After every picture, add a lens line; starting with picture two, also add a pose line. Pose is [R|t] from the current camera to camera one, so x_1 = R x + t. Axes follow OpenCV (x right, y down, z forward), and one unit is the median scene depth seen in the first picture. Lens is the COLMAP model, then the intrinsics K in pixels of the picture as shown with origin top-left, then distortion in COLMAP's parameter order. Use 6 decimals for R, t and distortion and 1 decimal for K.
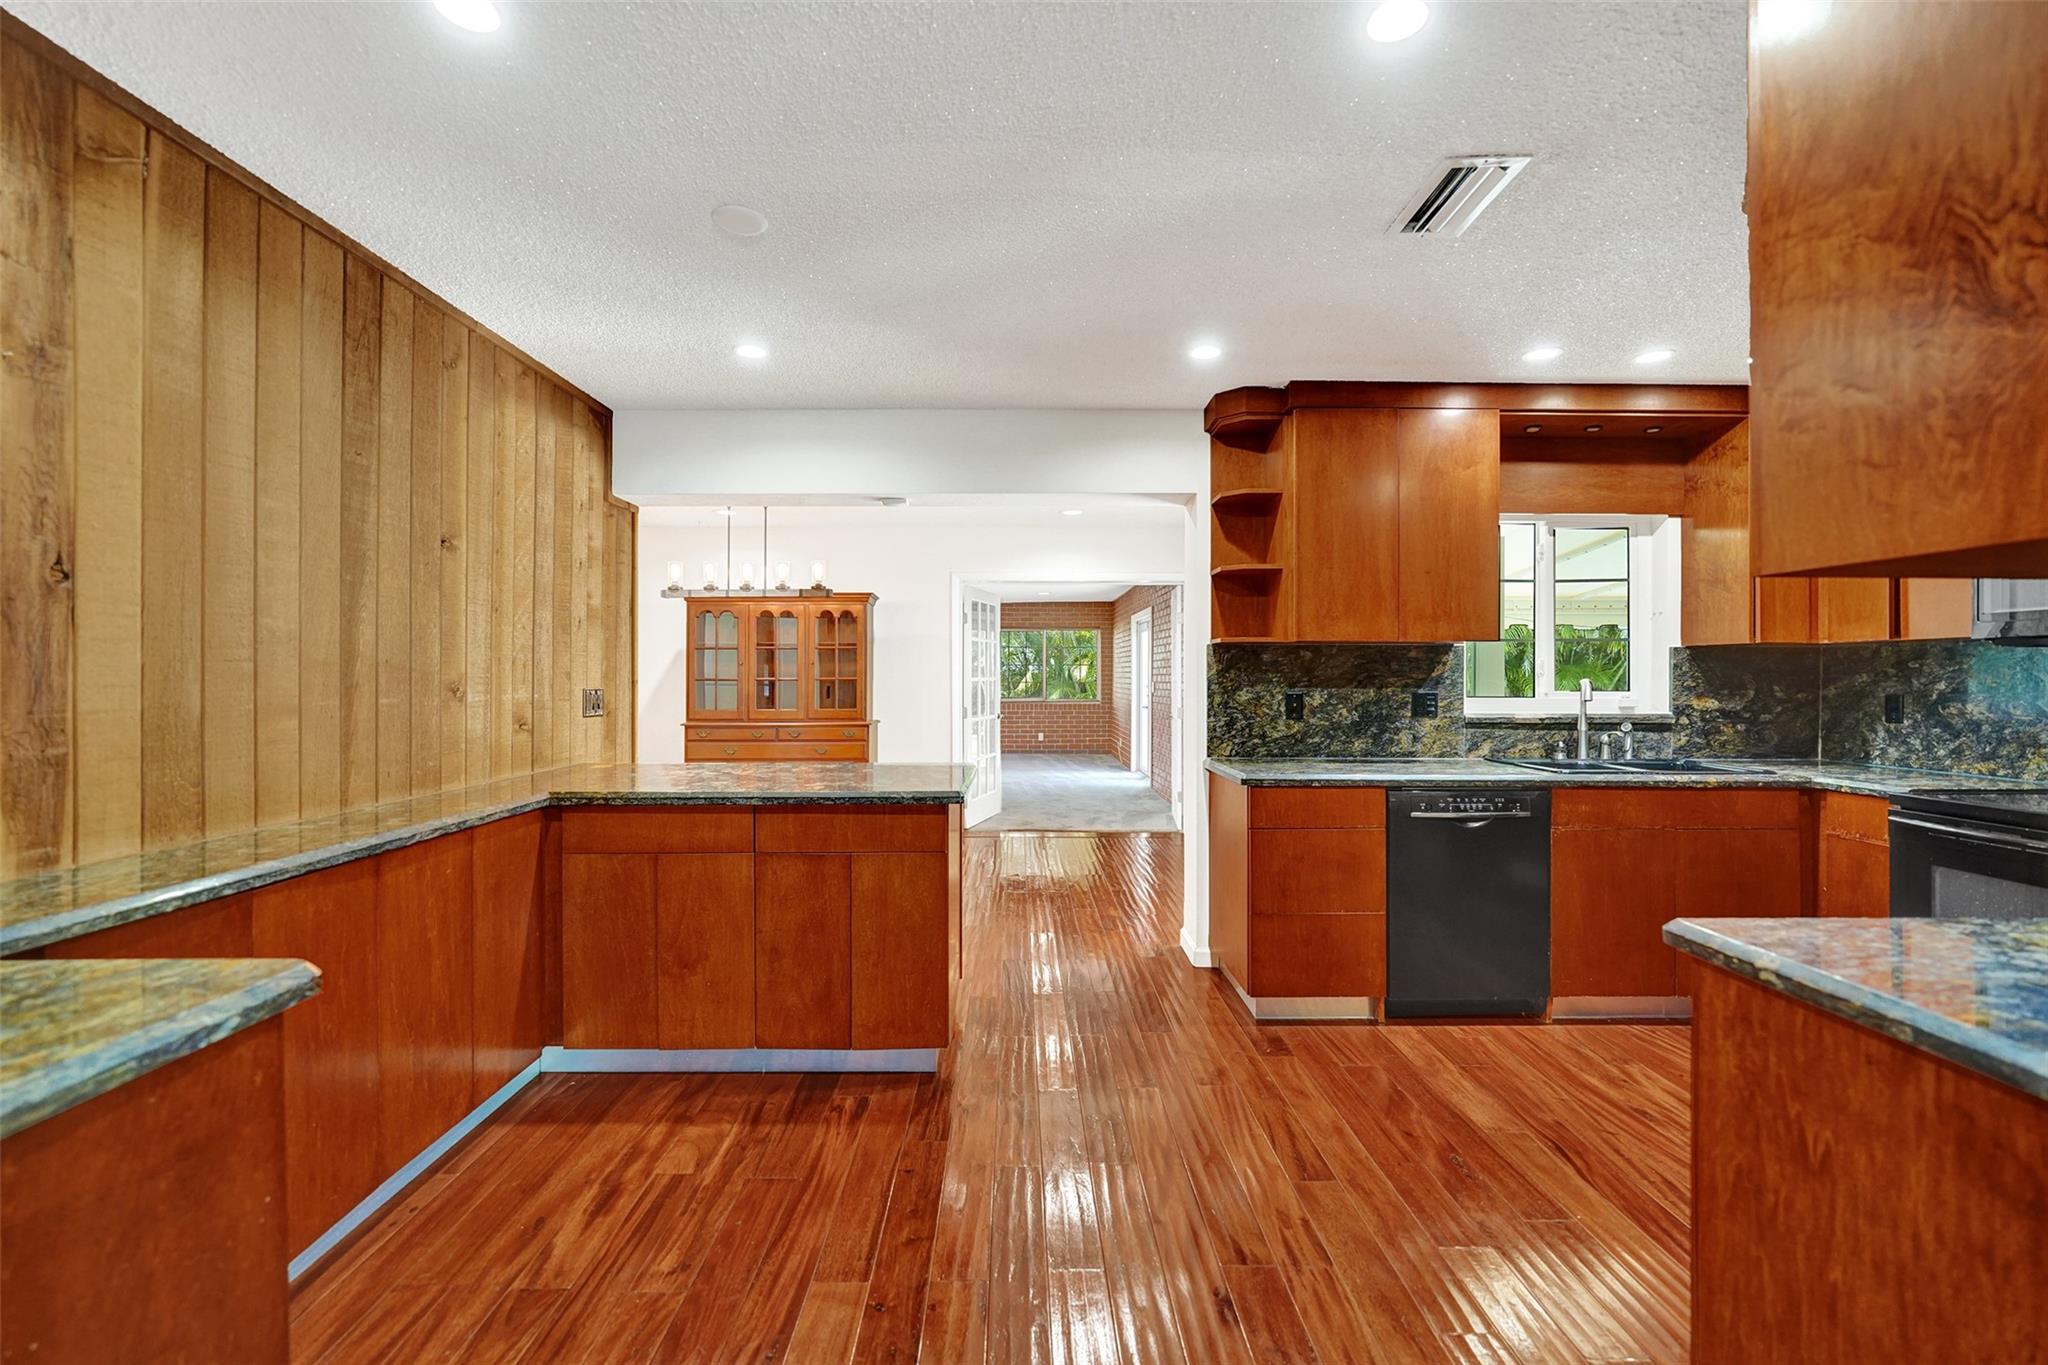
lens RADIAL K [[862.1, 0, 1029.3], [0, 862.1, 669.4], [0, 0, 1]] dist [0.000353, 0.000534]
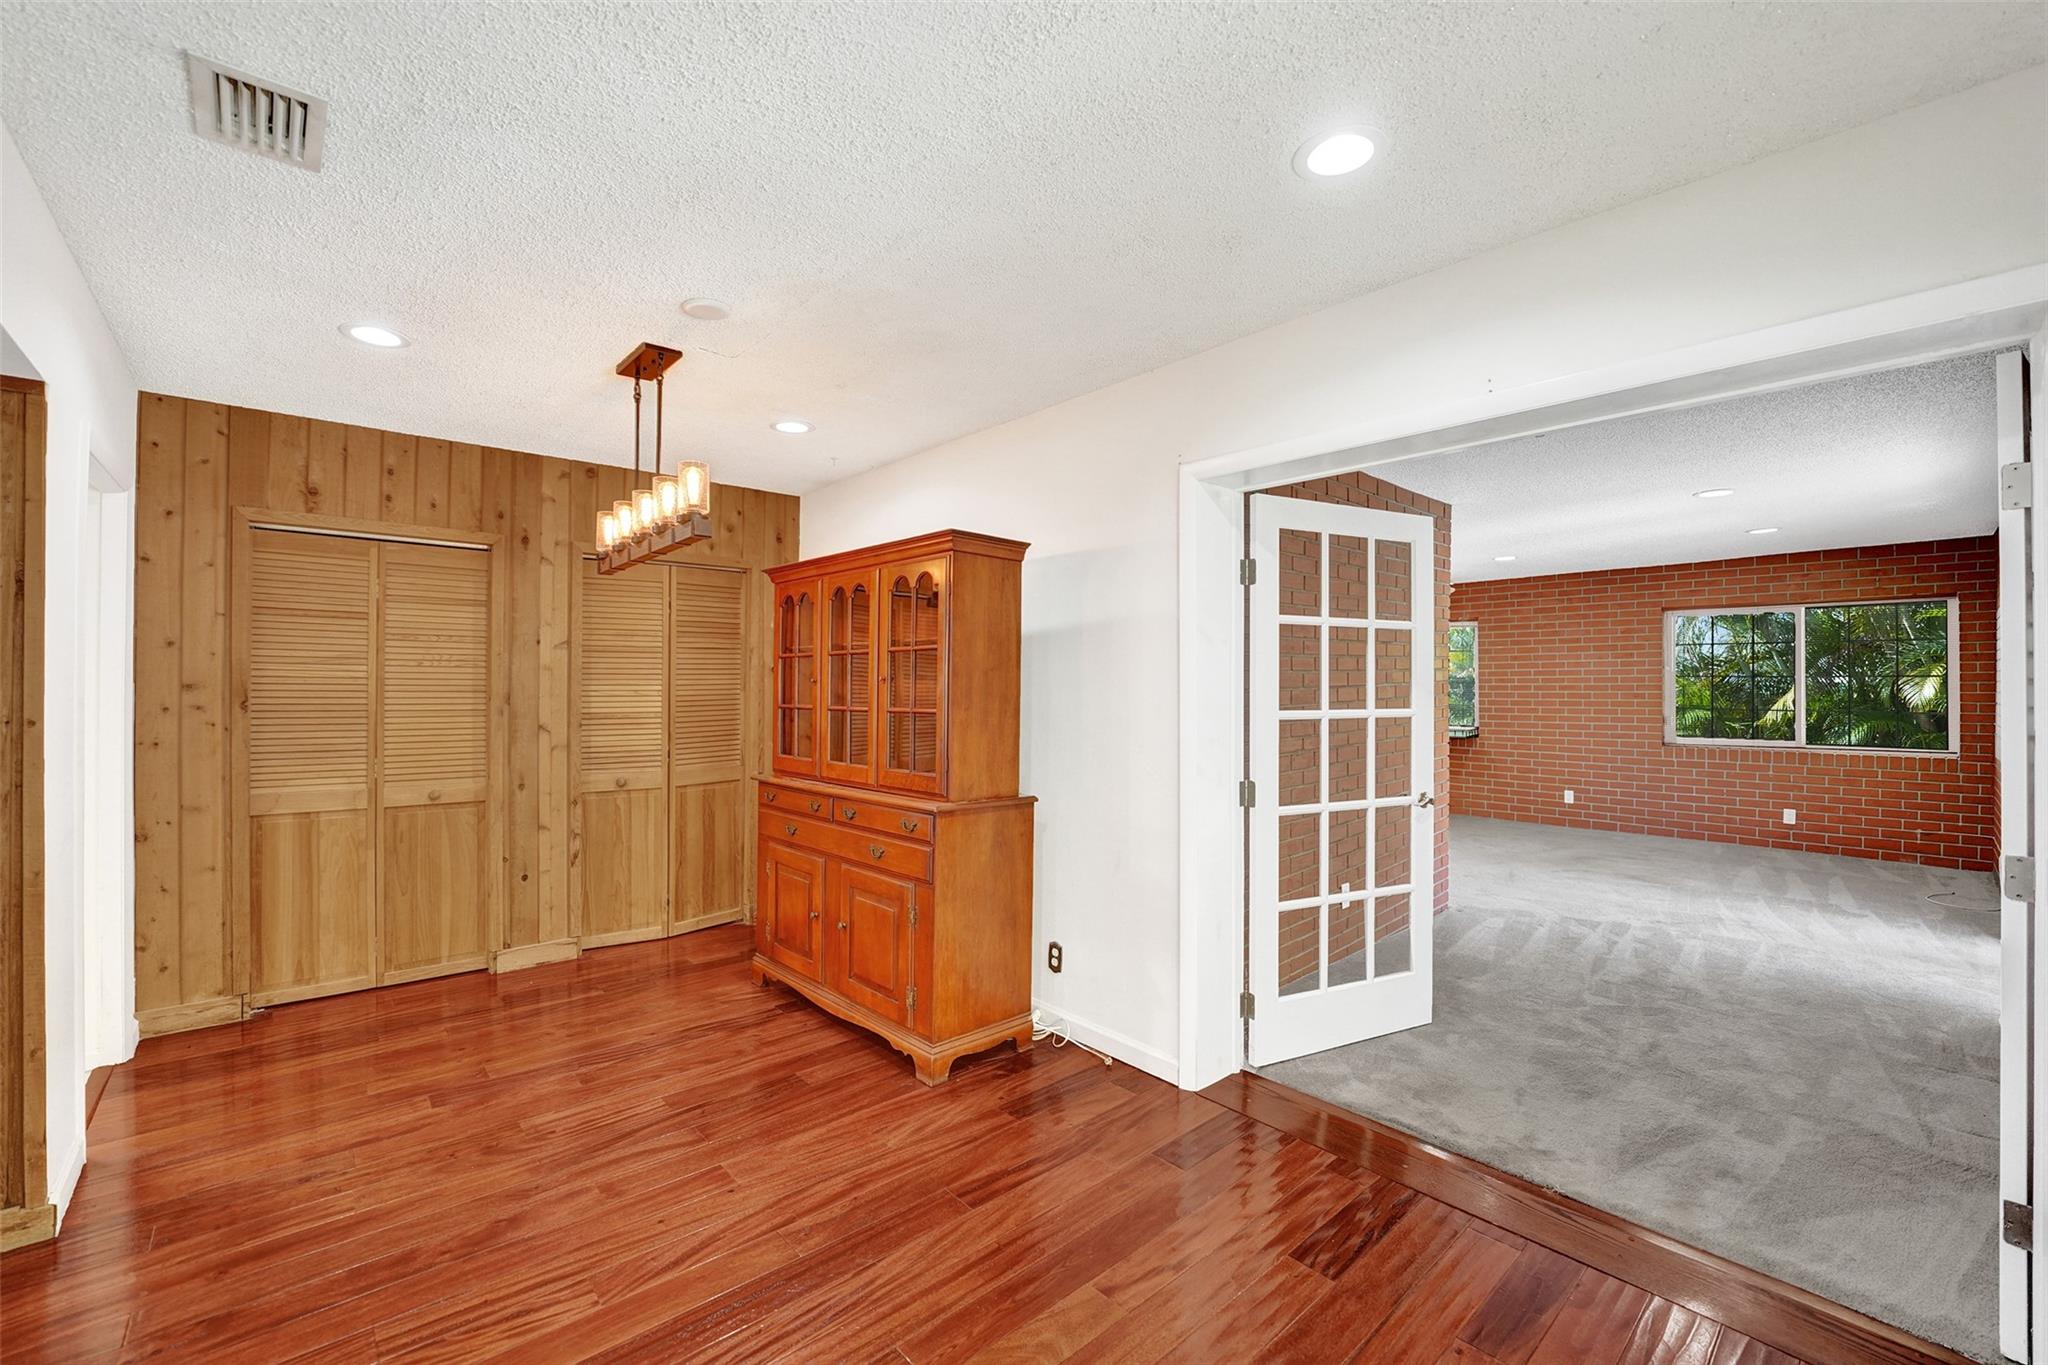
lens RADIAL K [[857.6, 0, 995.8], [0, 857.6, 691.8], [0, 0, 1]] dist [-0.026092, 0.000309]
pose [[0.652359, 0.005625, -0.757890, 0.429299], [0.002878, 0.999947, 0.009899, -0.011958], [0.757905, -0.008639, 0.652308, 1.657158]]
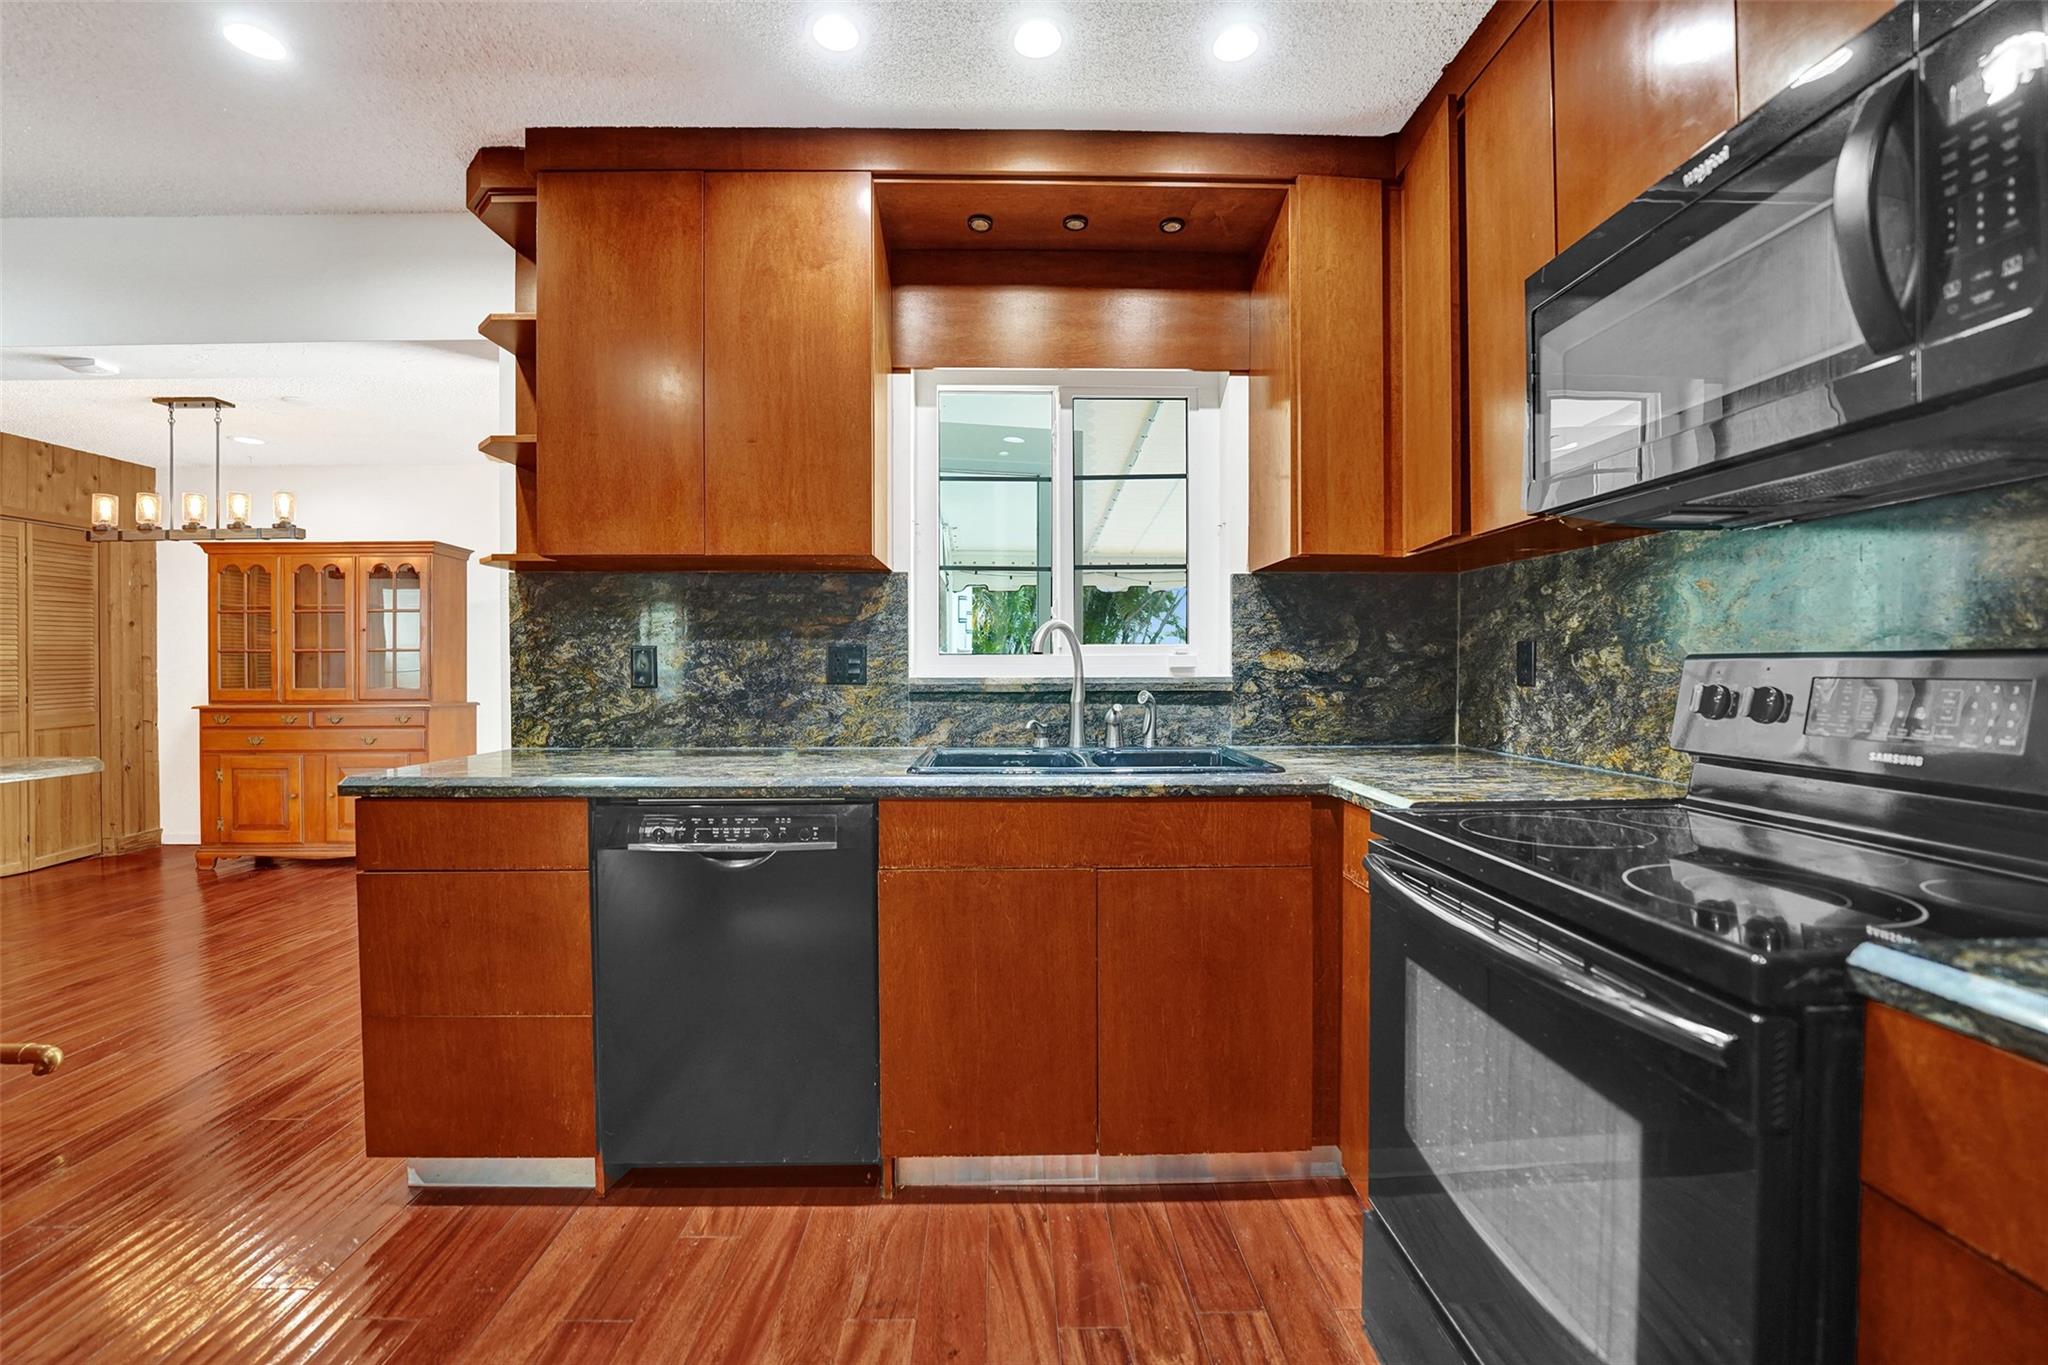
lens RADIAL K [[850.5, 0, 1023.4], [0, 850.5, 670.5], [0, 0, 1]] dist [-0.020530, 0.000388]
pose [[0.999940, -0.004805, 0.009824, 0.810321], [0.004680, 0.999909, 0.012691, 0.052750], [-0.009884, -0.012644, 0.999871, 0.505892]]
